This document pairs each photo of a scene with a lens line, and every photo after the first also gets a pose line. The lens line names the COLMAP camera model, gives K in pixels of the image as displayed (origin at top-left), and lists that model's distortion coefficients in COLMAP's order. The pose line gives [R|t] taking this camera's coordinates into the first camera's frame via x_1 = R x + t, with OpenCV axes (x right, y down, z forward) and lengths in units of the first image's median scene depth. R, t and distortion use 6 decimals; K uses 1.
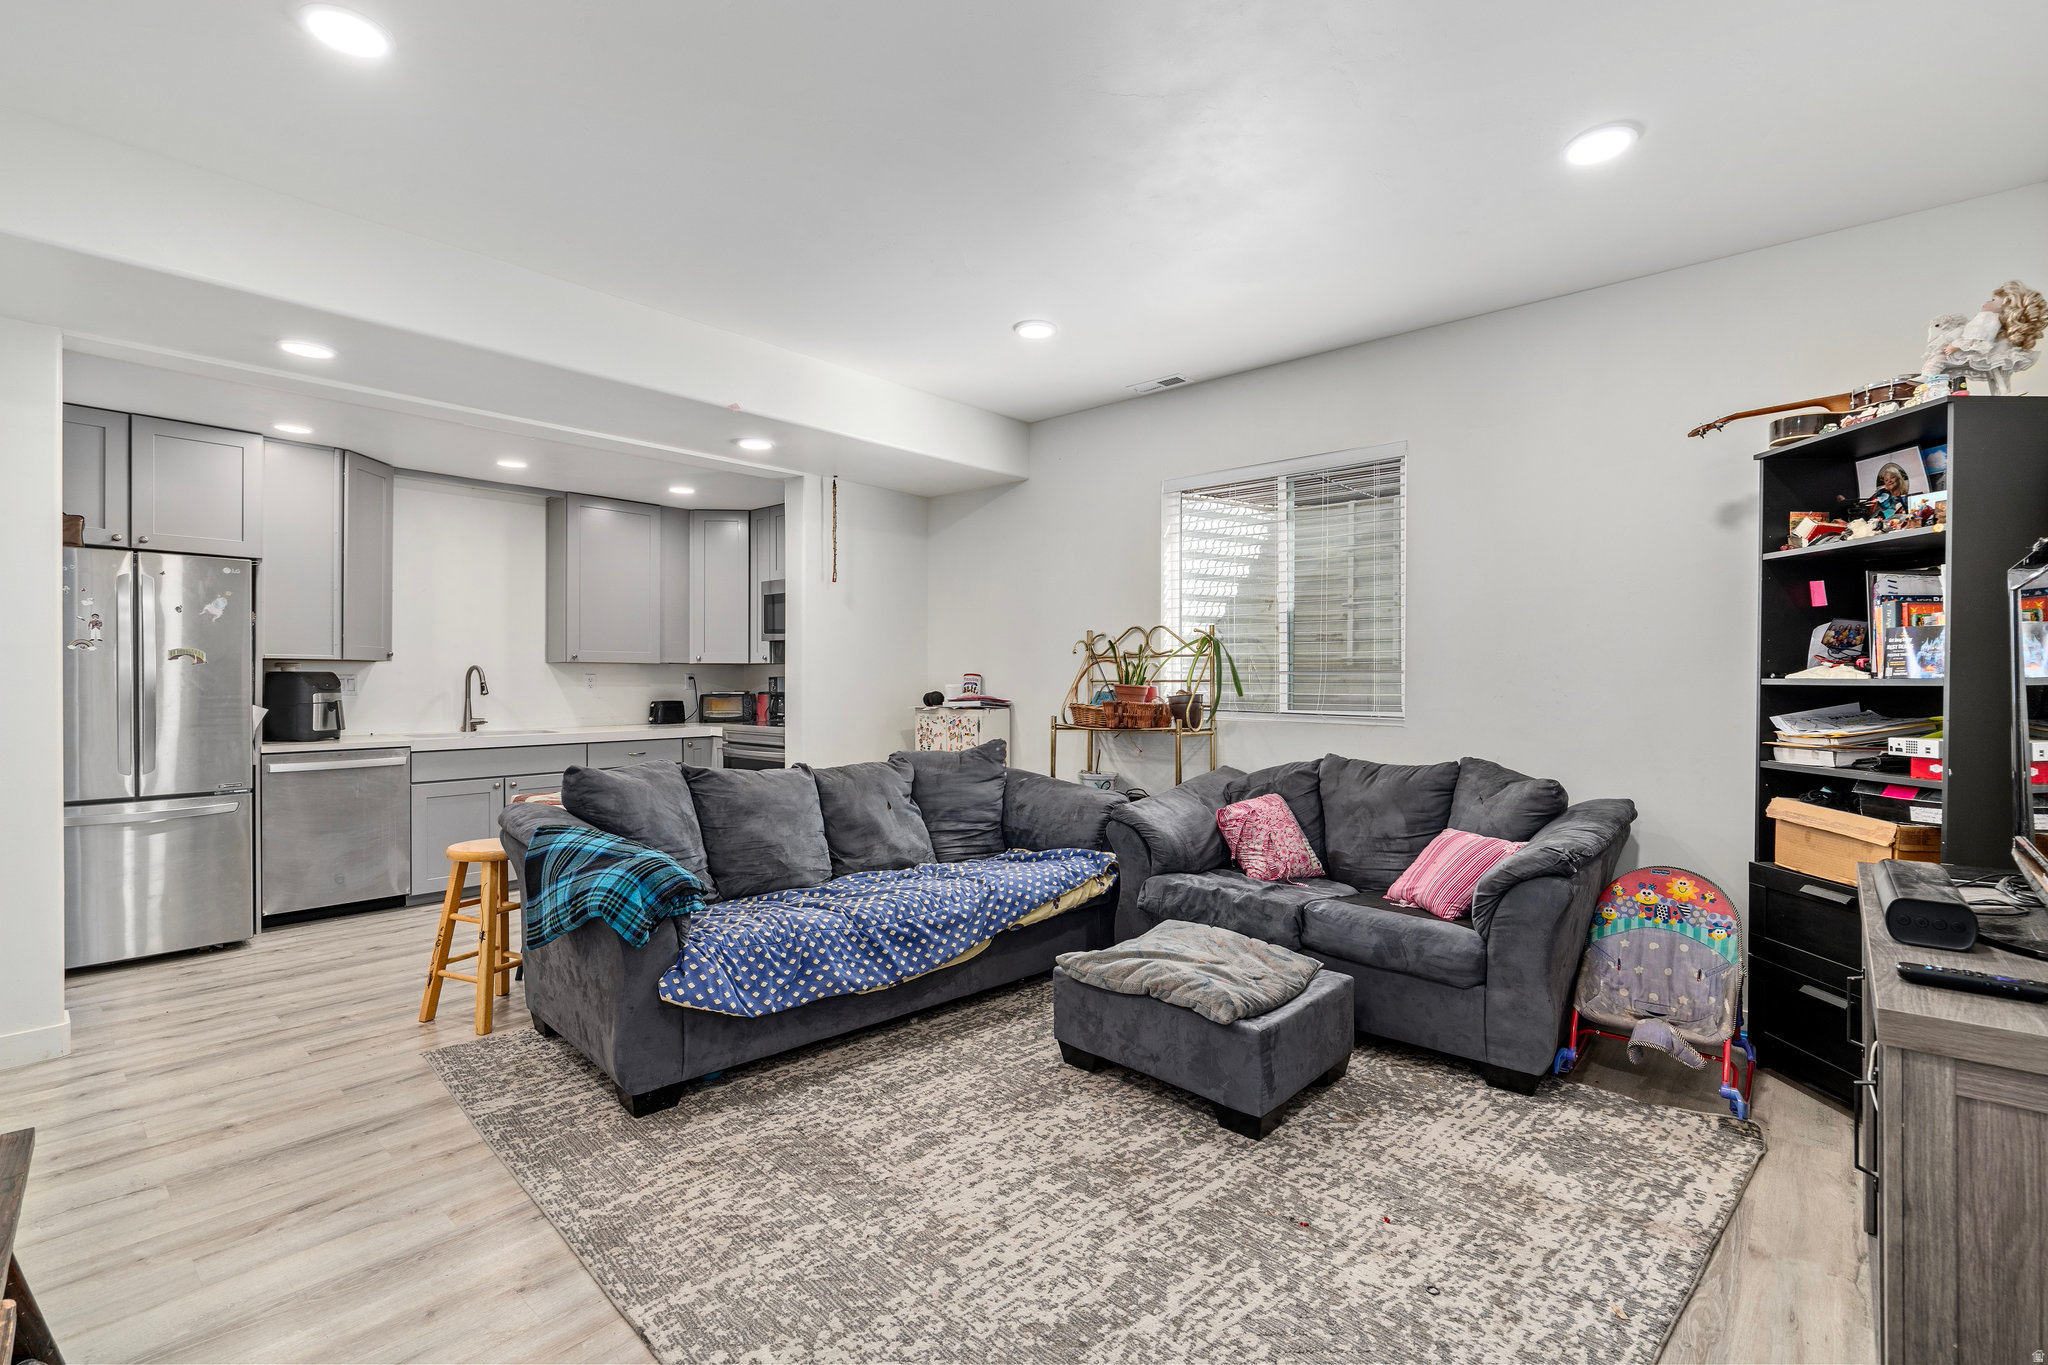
lens RADIAL K [[929.3, 0, 1026.4], [0, 929.3, 681.3], [0, 0, 1]] dist [-0.002628, 0.001013]
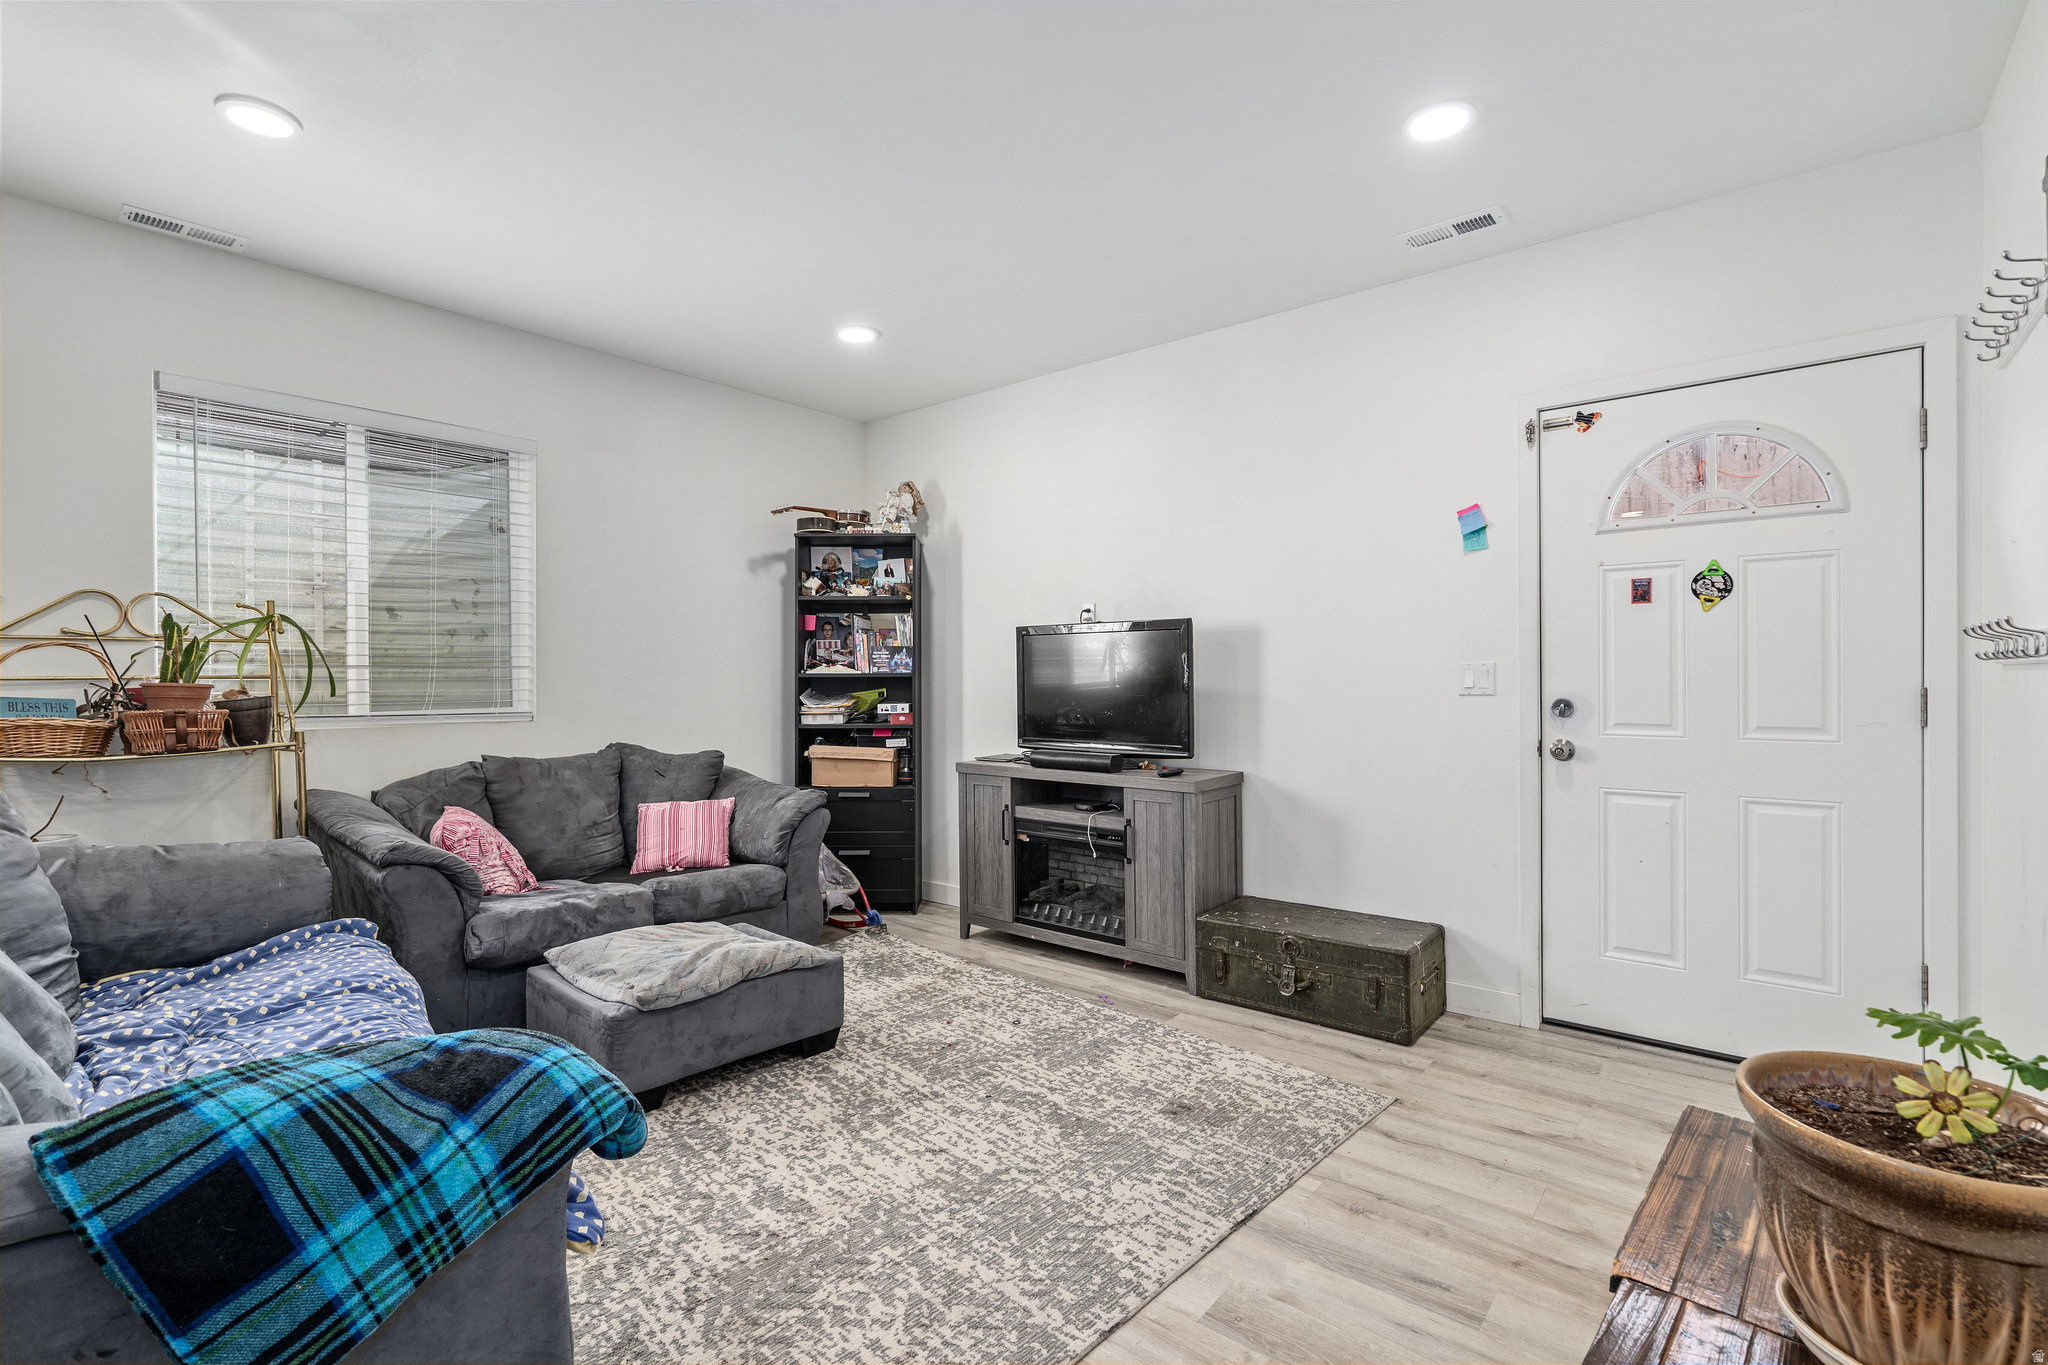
lens RADIAL K [[929.3, 0, 1015.7], [0, 929.3, 678.4], [0, 0, 1]] dist [-0.002628, 0.001013]
pose [[-0.029082, -0.005122, 0.999564, -0.983228], [0.005992, 0.999968, 0.005299, -0.000276], [-0.999559, 0.006144, -0.029051, 0.789526]]
